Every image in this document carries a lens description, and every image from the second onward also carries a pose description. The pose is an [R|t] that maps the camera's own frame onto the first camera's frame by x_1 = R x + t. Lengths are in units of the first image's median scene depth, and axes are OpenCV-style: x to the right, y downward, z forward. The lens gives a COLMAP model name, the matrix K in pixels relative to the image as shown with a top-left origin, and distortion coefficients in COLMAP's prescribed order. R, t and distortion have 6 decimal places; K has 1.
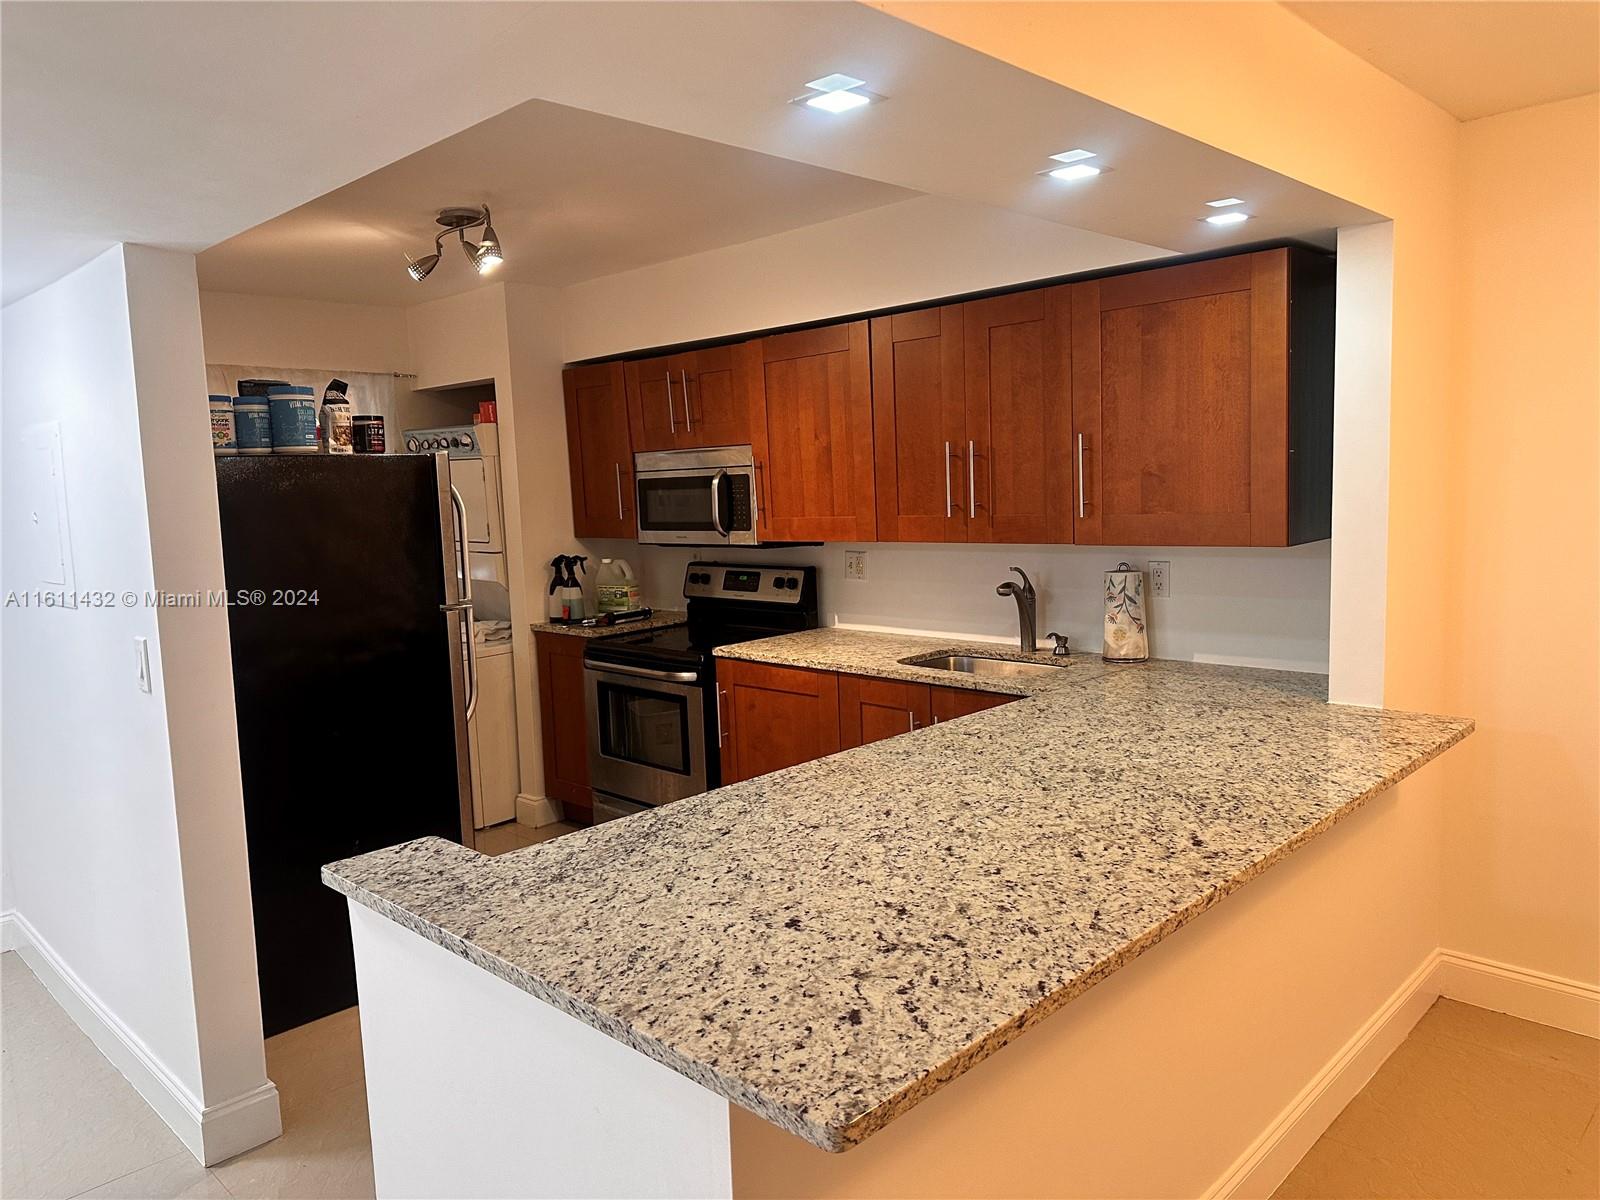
lens RADIAL K [[1110.1, 0, 793.7], [0, 1110.1, 597.0], [0, 0, 1]] dist [0.146140, -0.210658]
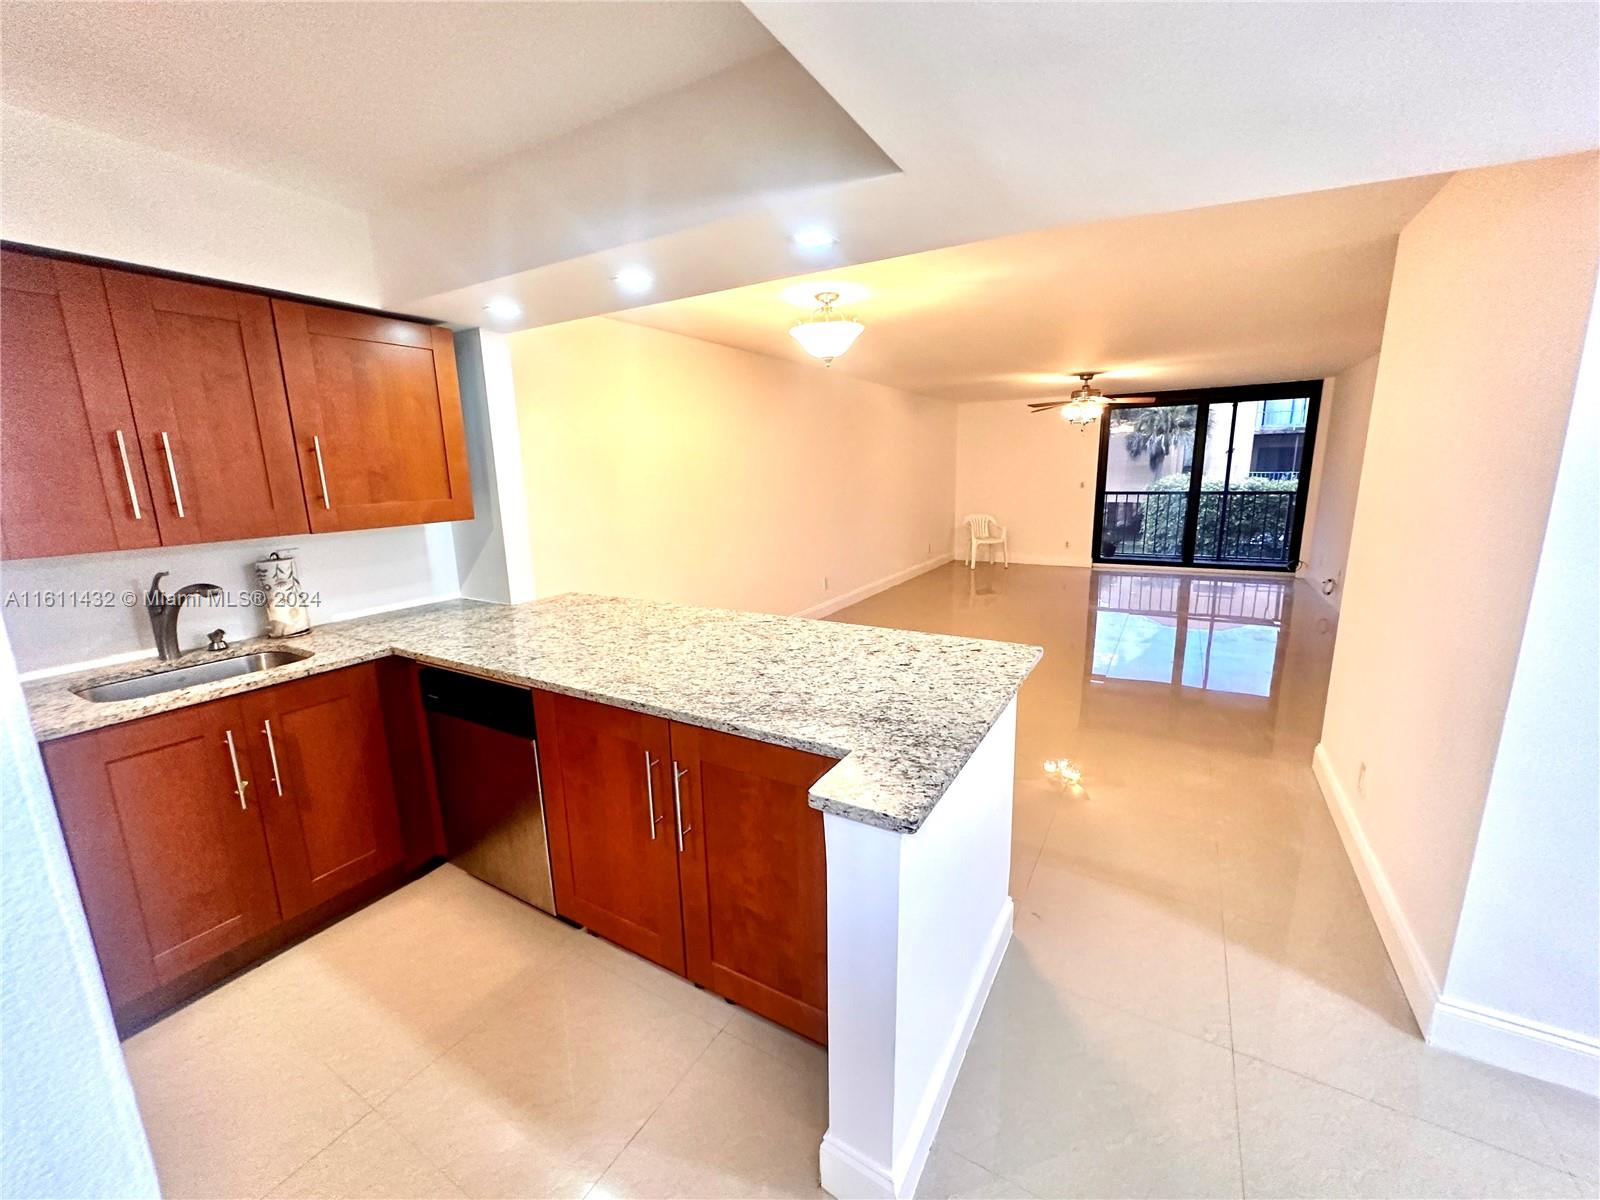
lens RADIAL K [[639.9, 0, 801.3], [0, 639.9, 597.9], [0, 0, 1]] dist [-0.003038, 0.000084]
pose [[-0.242868, -0.154464, 0.957683, -0.709784], [0.133370, 0.972549, 0.190685, -0.056451], [-0.960847, 0.174037, -0.215600, 0.930980]]
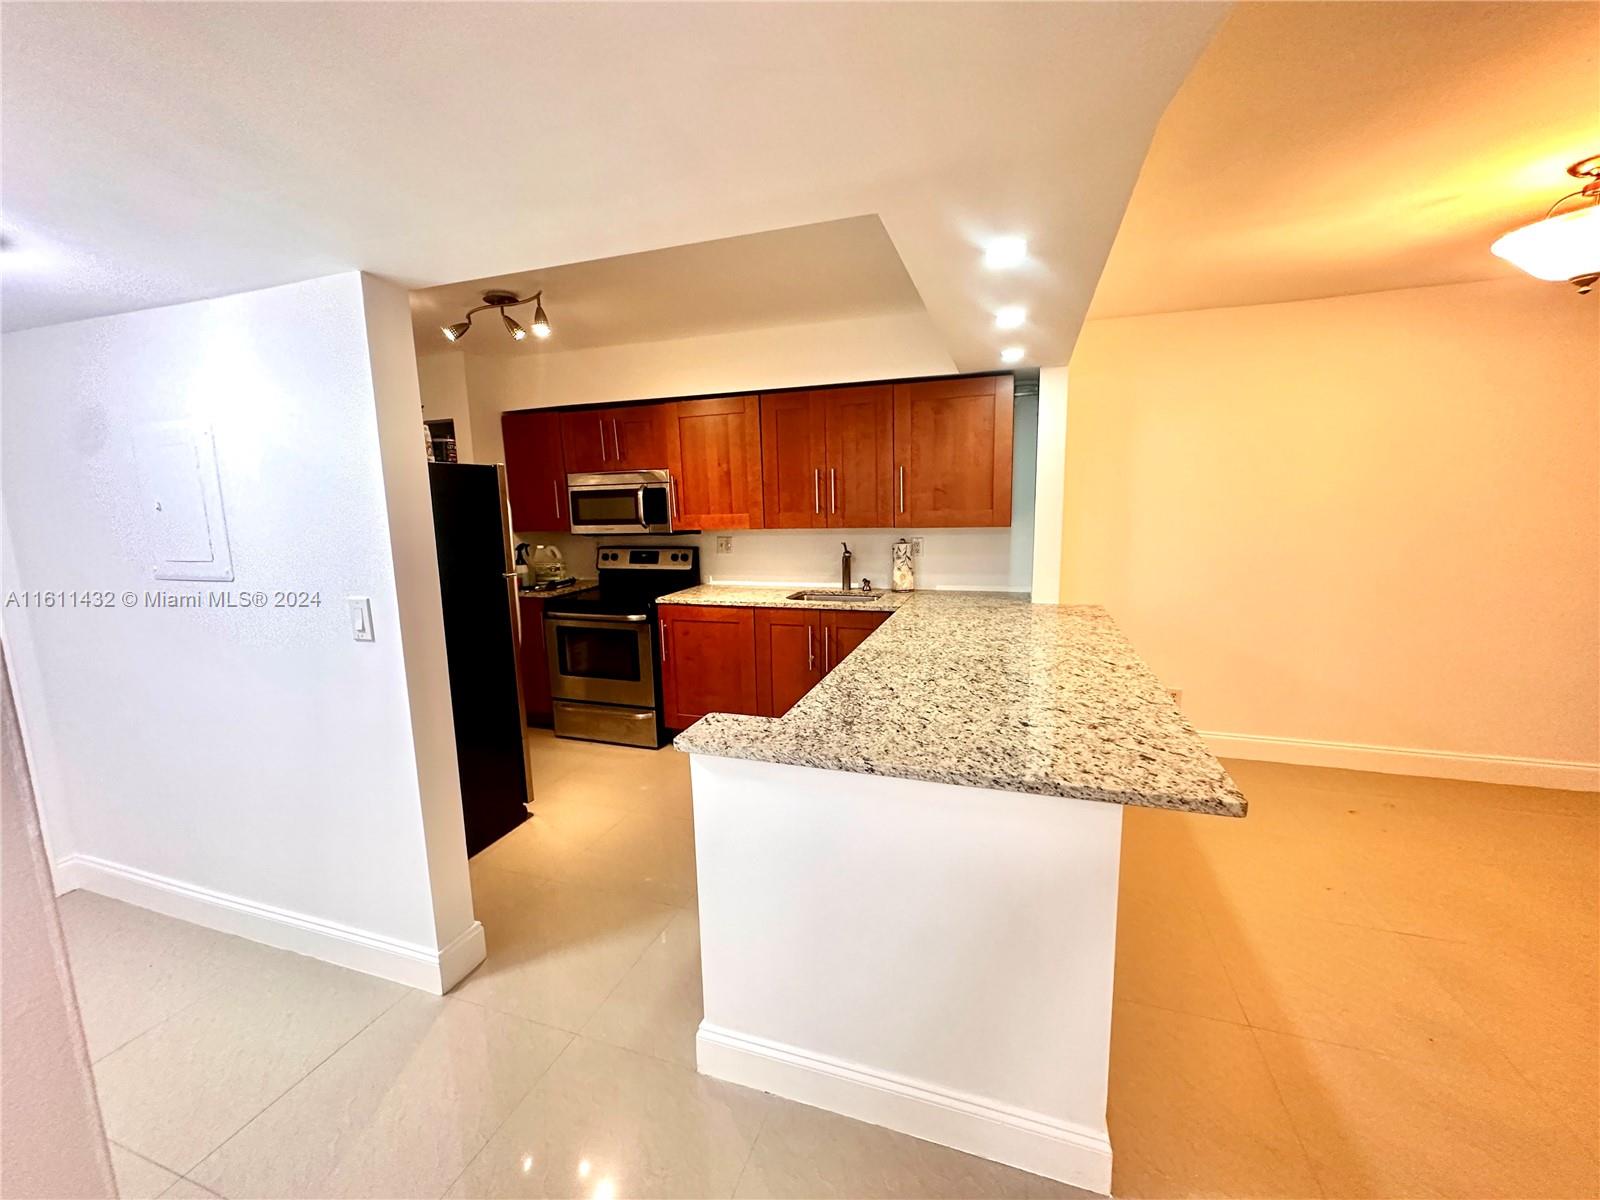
lens RADIAL K [[639.9, 0, 801.3], [0, 639.9, 597.9], [0, 0, 1]] dist [-0.003038, 0.000084]
pose [[0.899223, -0.049807, 0.434647, -0.482500], [0.035330, 0.998521, 0.041331, 0.026581], [-0.436062, -0.021810, 0.899652, 0.169930]]
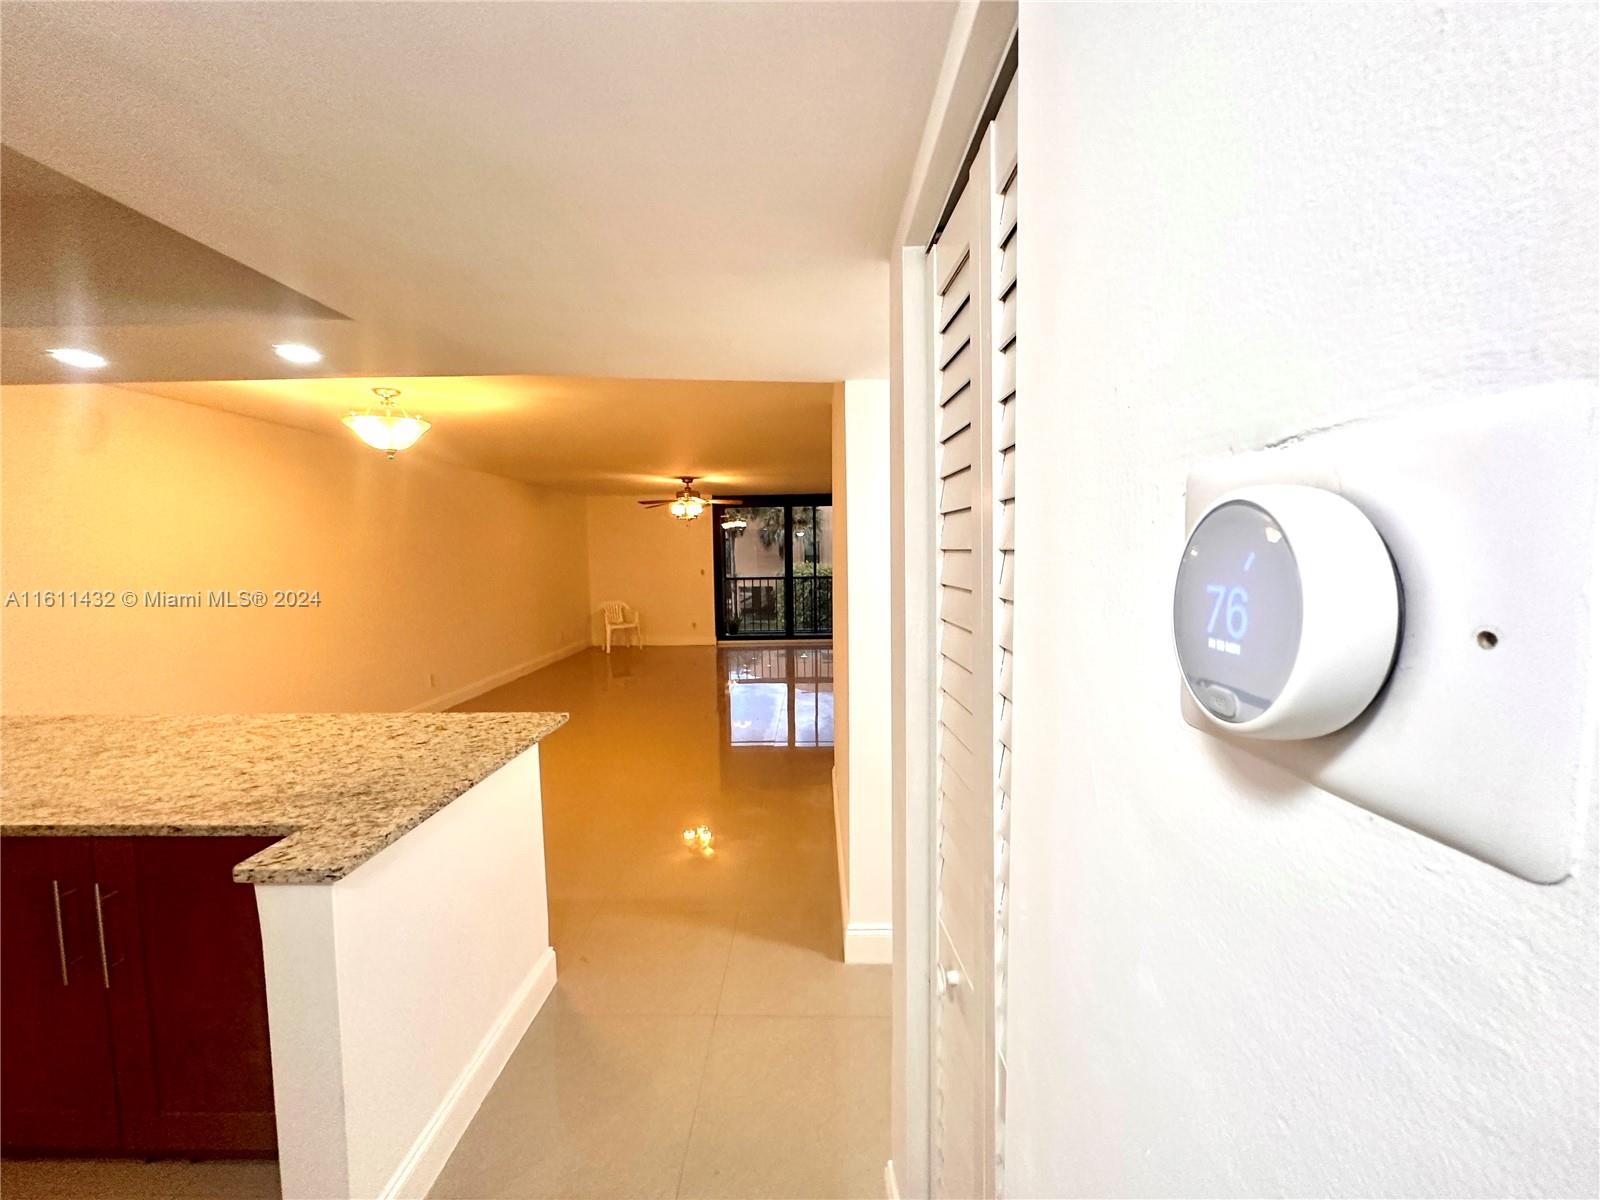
lens RADIAL K [[639.9, 0, 801.3], [0, 639.9, 597.9], [0, 0, 1]] dist [-0.003038, 0.000084]
pose [[-0.684888, -0.010748, 0.728569, -0.945117], [0.115201, 0.985718, 0.122836, -0.041897], [-0.719484, 0.168061, -0.673869, 0.827530]]
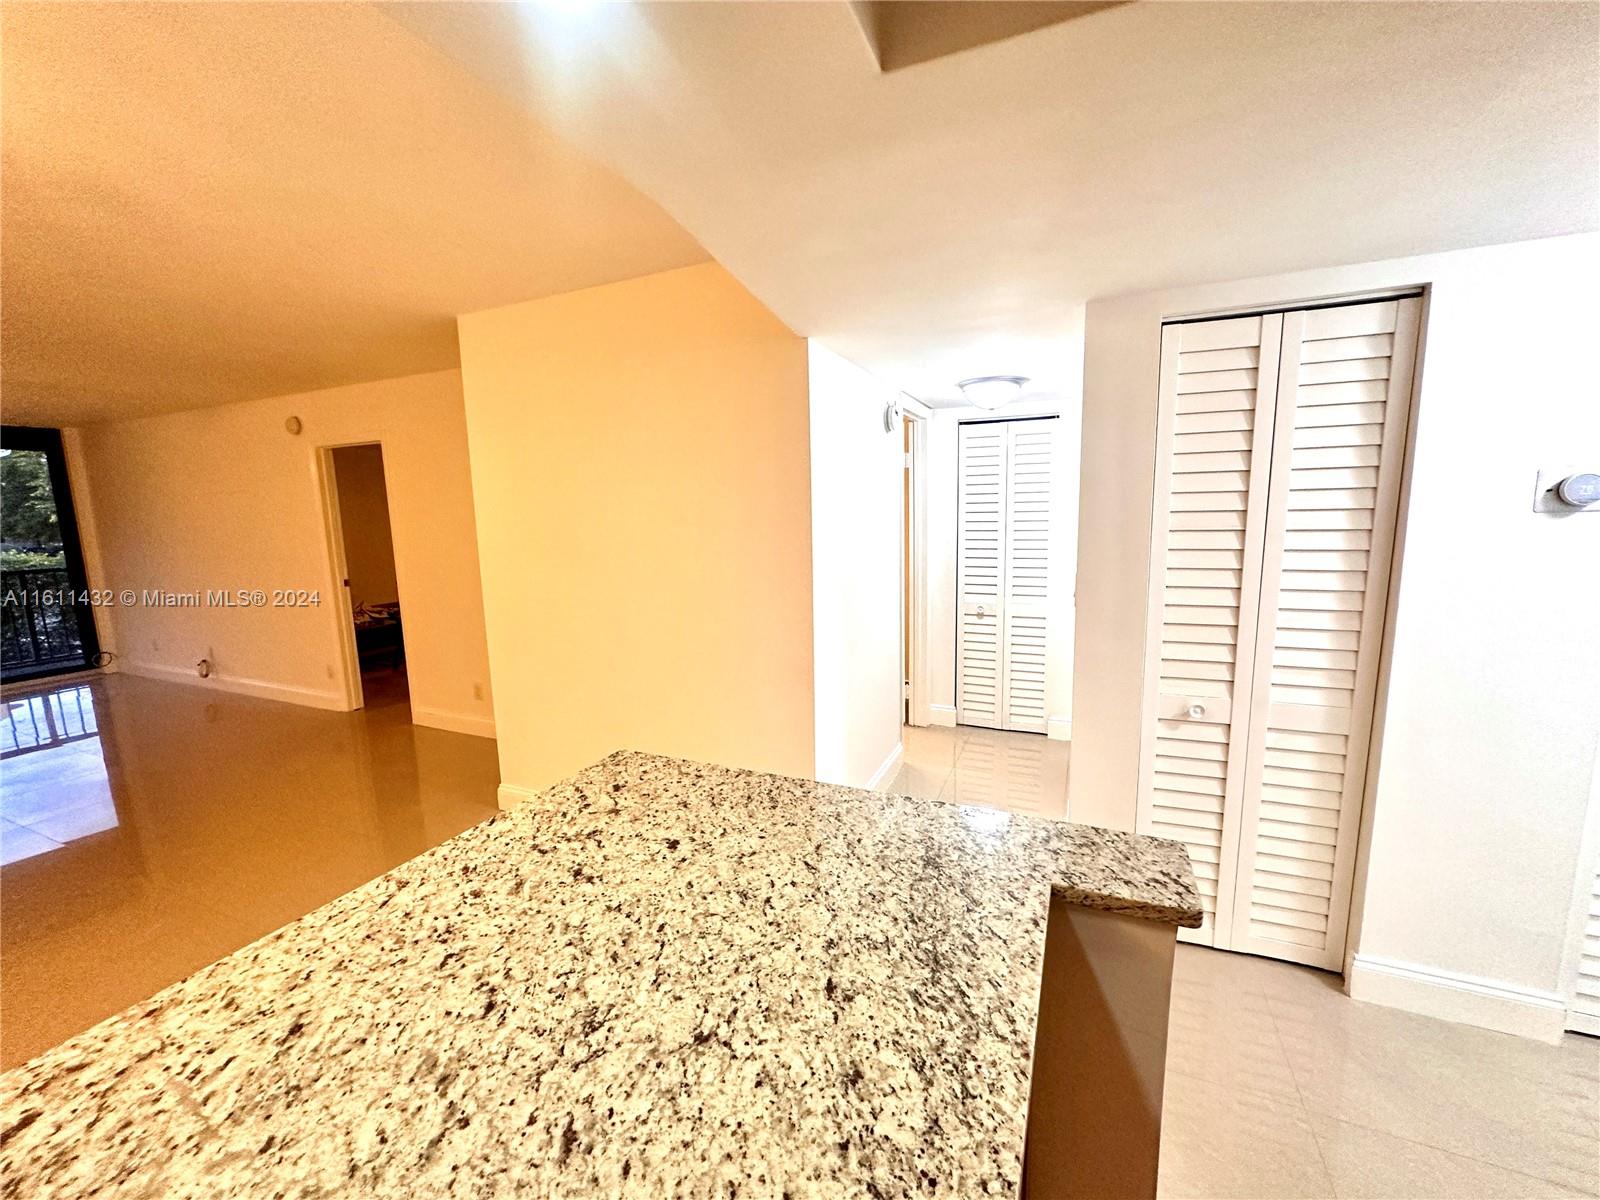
lens RADIAL K [[639.9, 0, 801.3], [0, 639.9, 597.9], [0, 0, 1]] dist [-0.003038, 0.000084]
pose [[-0.935018, 0.104039, -0.338995, 0.050257], [0.017465, 0.968342, 0.249016, -0.090936], [0.354170, 0.226914, -0.907234, 1.058490]]
